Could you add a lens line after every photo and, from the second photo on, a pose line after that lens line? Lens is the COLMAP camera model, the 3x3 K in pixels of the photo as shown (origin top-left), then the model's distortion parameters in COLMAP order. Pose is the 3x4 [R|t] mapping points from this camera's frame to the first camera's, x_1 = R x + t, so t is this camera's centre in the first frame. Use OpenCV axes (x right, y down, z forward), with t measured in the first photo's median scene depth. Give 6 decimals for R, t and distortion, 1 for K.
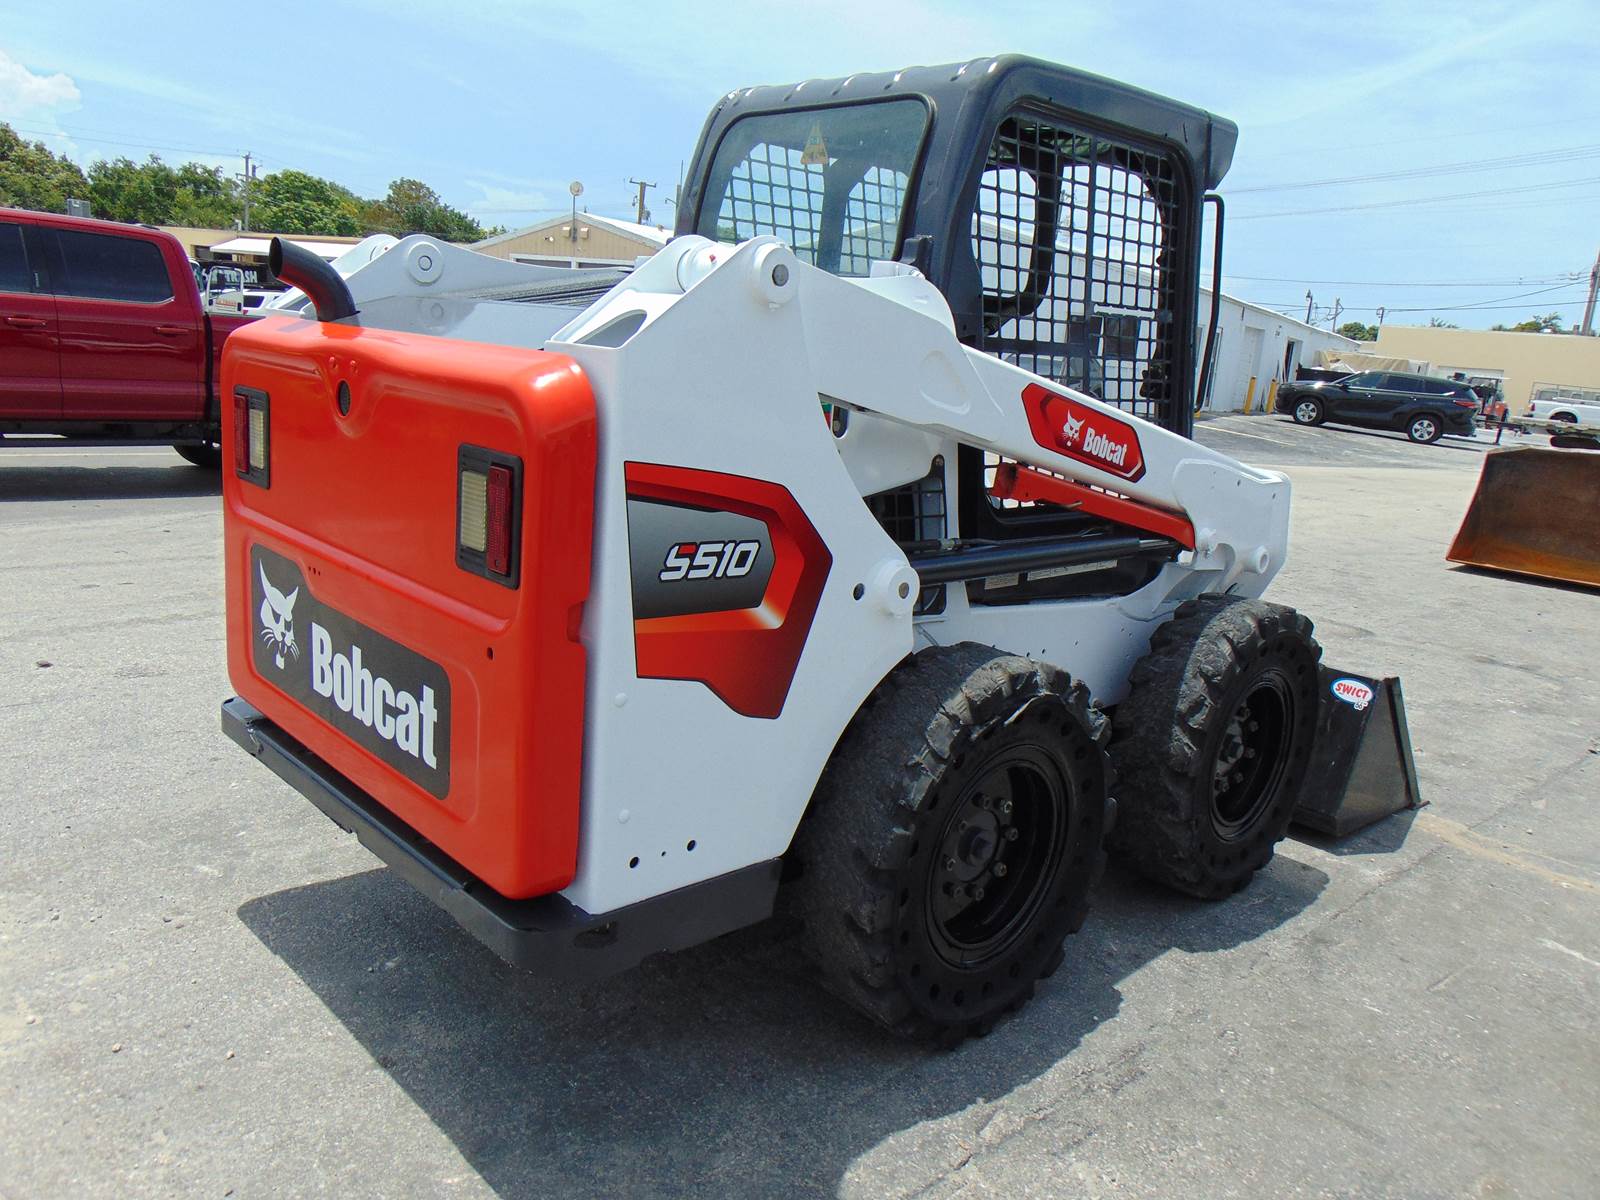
lens RADIAL K [[1172.9, 0, 791.7], [0, 1172.9, 611.2], [0, 0, 1]] dist [-0.008048, 0.055912]
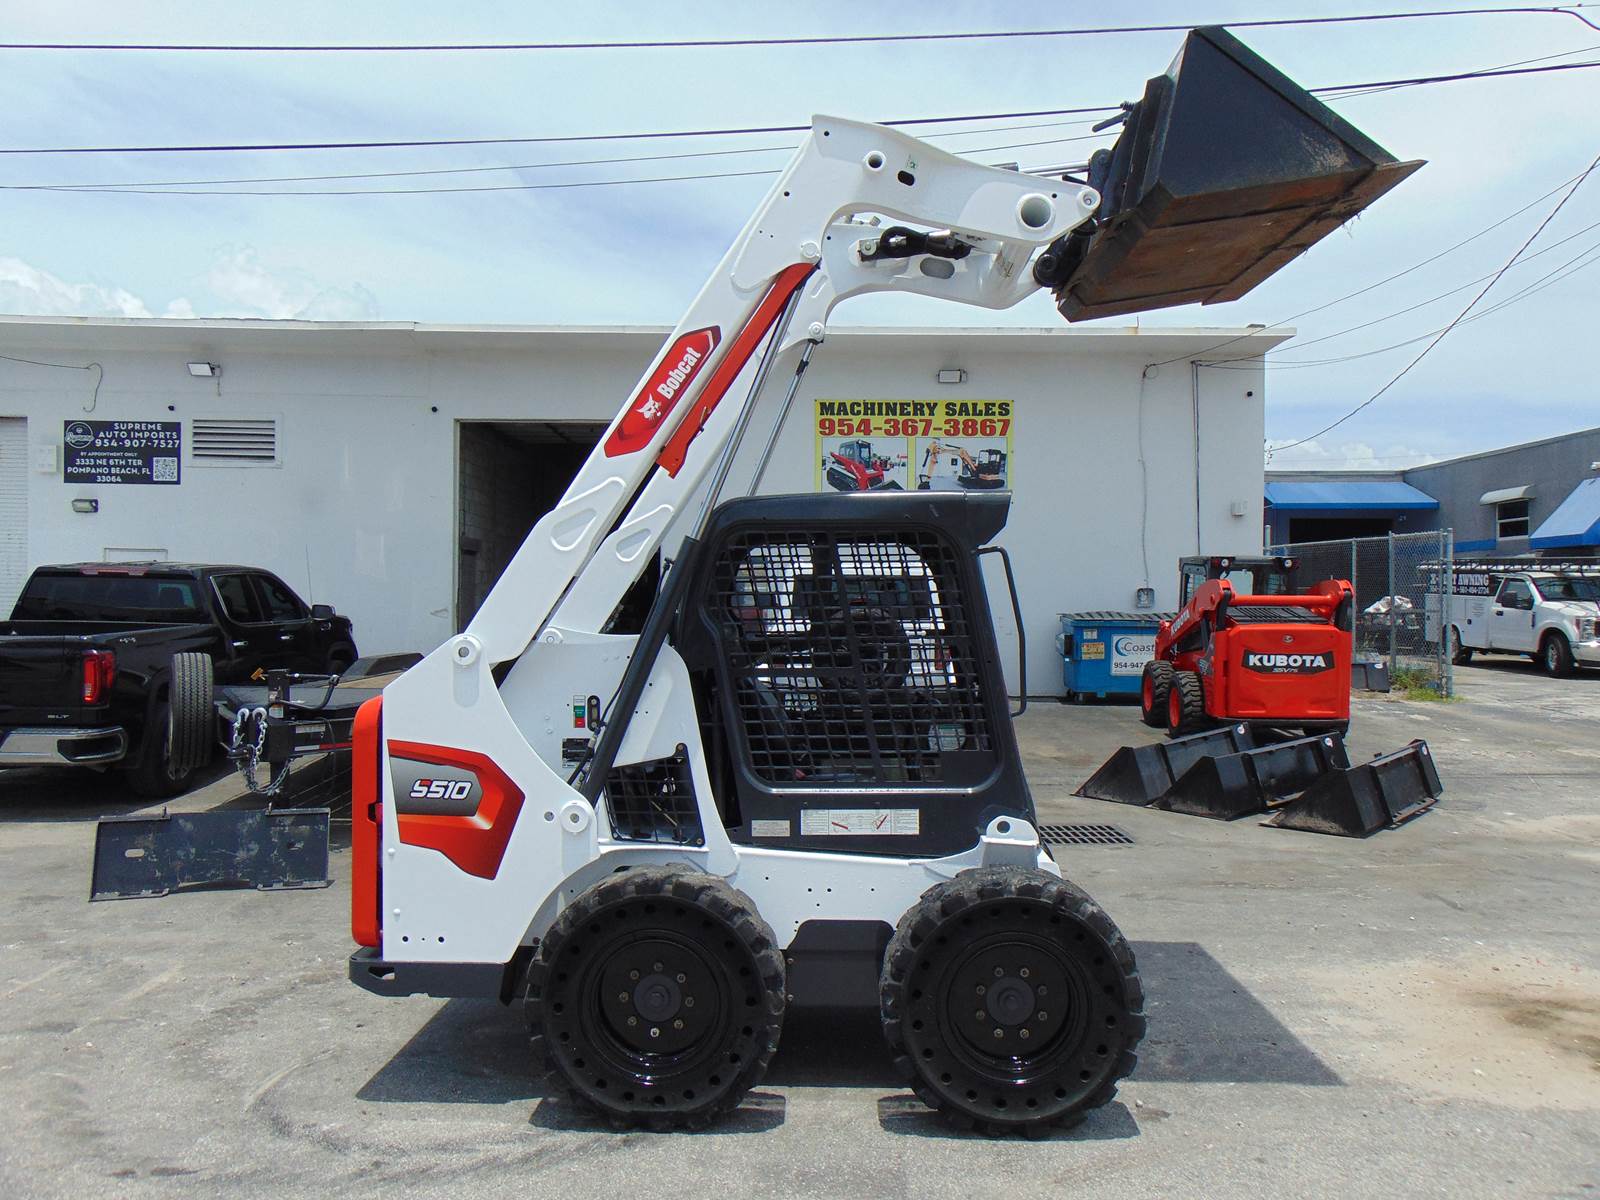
lens RADIAL K [[1172.9, 0, 791.6], [0, 1172.9, 604.4], [0, 0, 1]] dist [-0.008048, 0.055912]
pose [[0.714304, -0.060256, -0.697237, 1.311060], [-0.109895, 0.974269, -0.196782, -0.016408], [0.691154, 0.217185, 0.689302, -0.041410]]
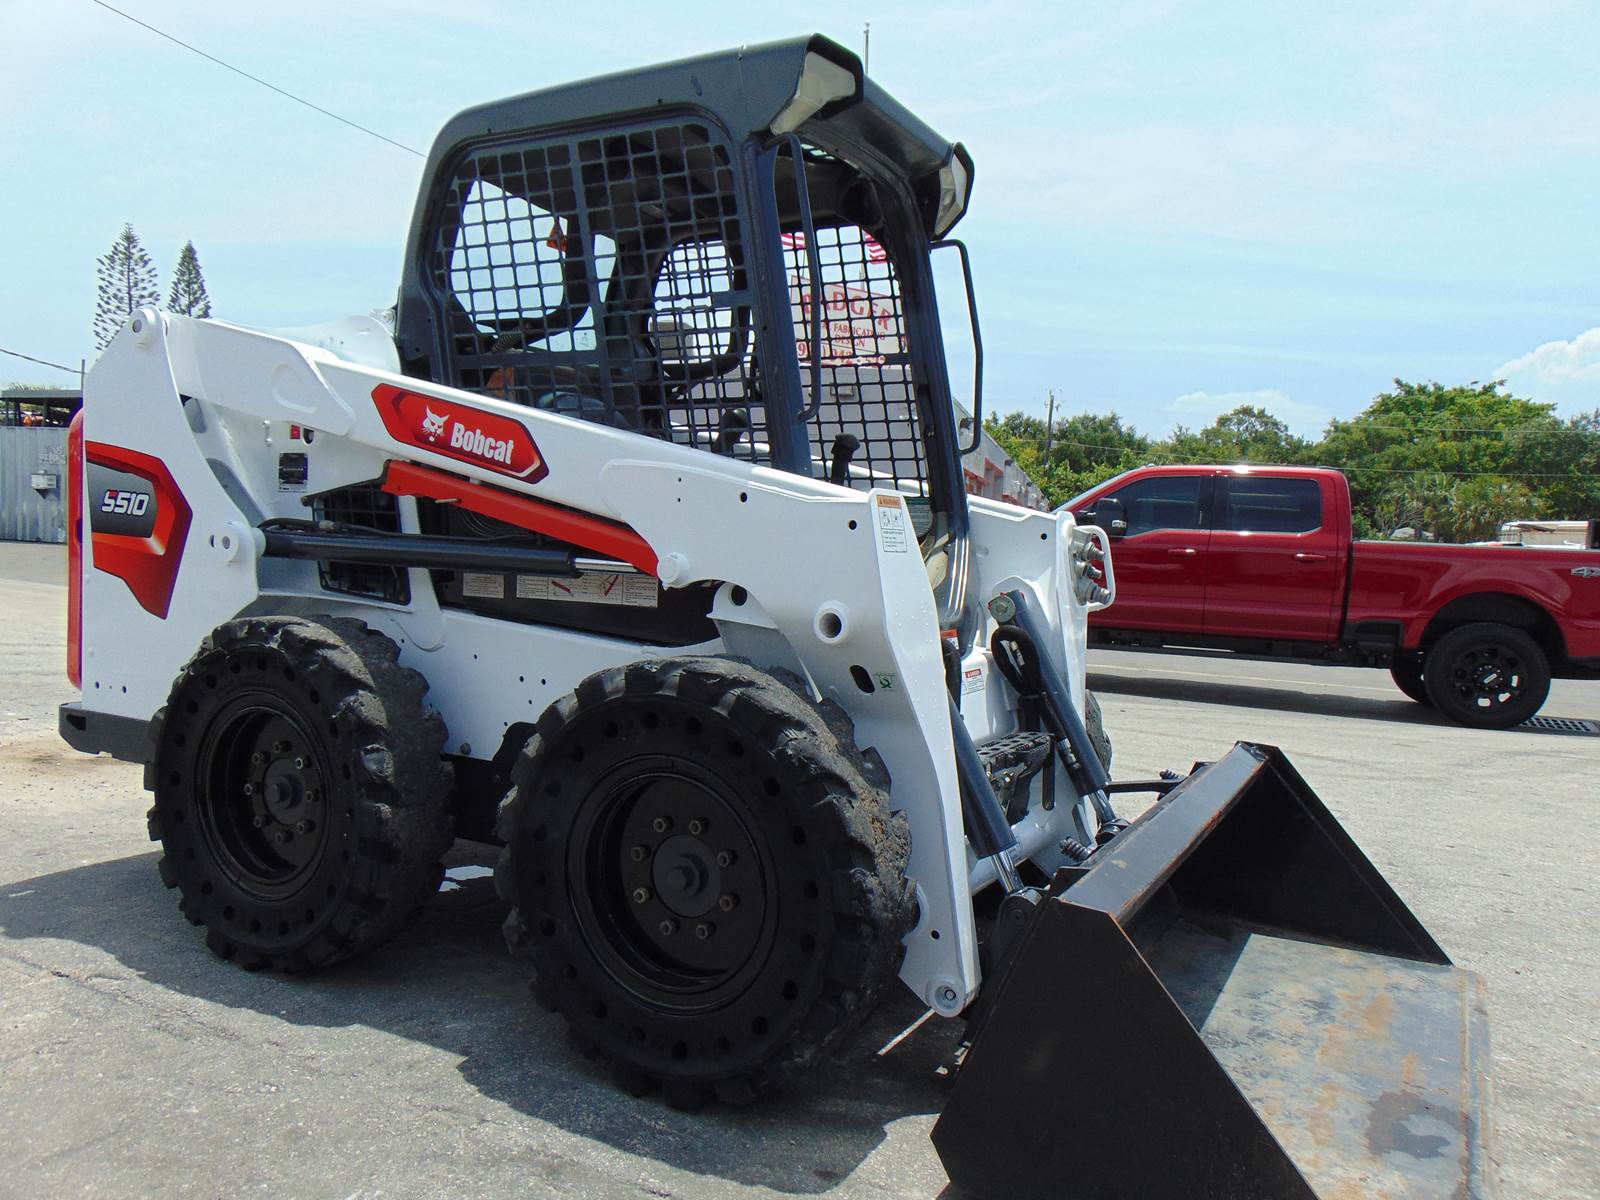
lens RADIAL K [[1172.9, 0, 810.4], [0, 1172.9, 608.8], [0, 0, 1]] dist [-0.008048, 0.055912]
pose [[0.319116, -0.002968, -0.947711, 1.303516], [-0.234792, 0.968573, -0.082093, 0.007368], [0.918171, 0.248712, 0.308390, 1.019378]]
